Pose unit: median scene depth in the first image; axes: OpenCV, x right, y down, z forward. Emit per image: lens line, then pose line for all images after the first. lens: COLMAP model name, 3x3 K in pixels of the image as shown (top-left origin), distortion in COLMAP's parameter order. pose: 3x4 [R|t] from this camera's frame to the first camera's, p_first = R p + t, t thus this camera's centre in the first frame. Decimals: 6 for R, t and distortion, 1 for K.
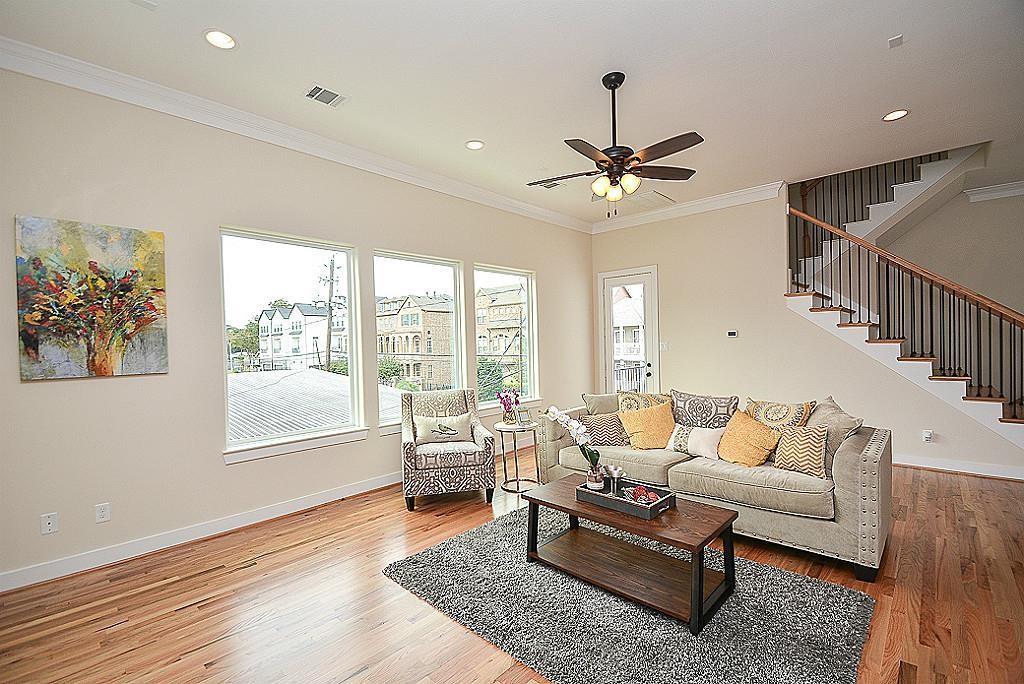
lens RADIAL K [[450.0, 0, 500.0], [0, 450.0, 350.4], [0, 0, 1]] dist [0.014291, -0.016180]
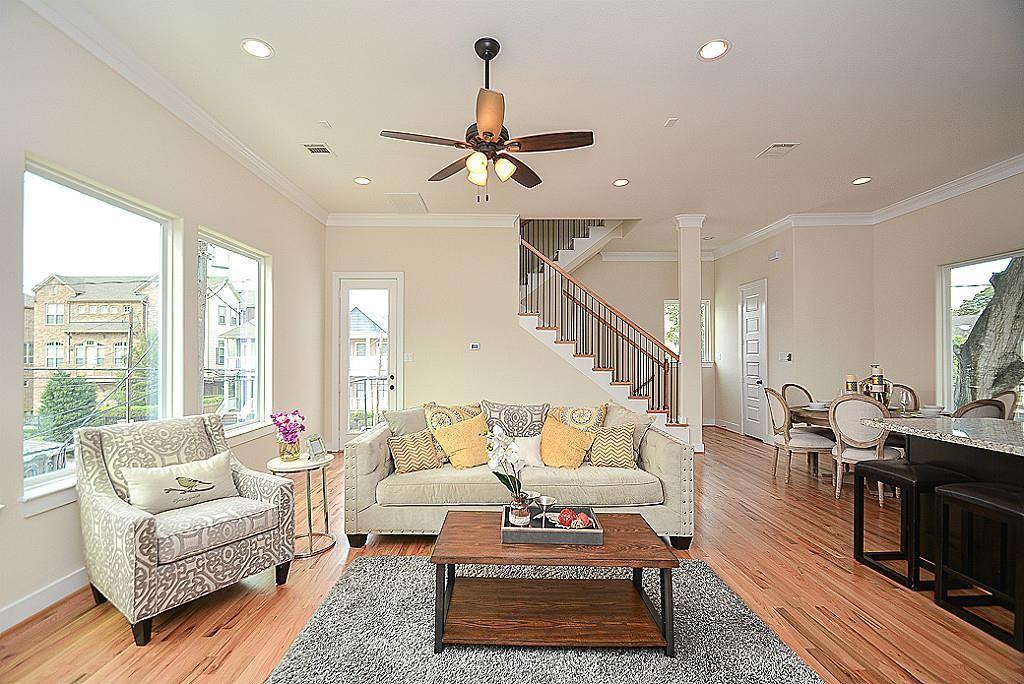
lens RADIAL K [[450.0, 0, 500.0], [0, 450.0, 350.4], [0, 0, 1]] dist [0.014291, -0.016180]
pose [[0.726971, 0.030539, 0.685989, -0.263647], [-0.007106, 0.999292, -0.036956, 0.017365], [-0.686632, 0.021991, 0.726673, 0.298241]]
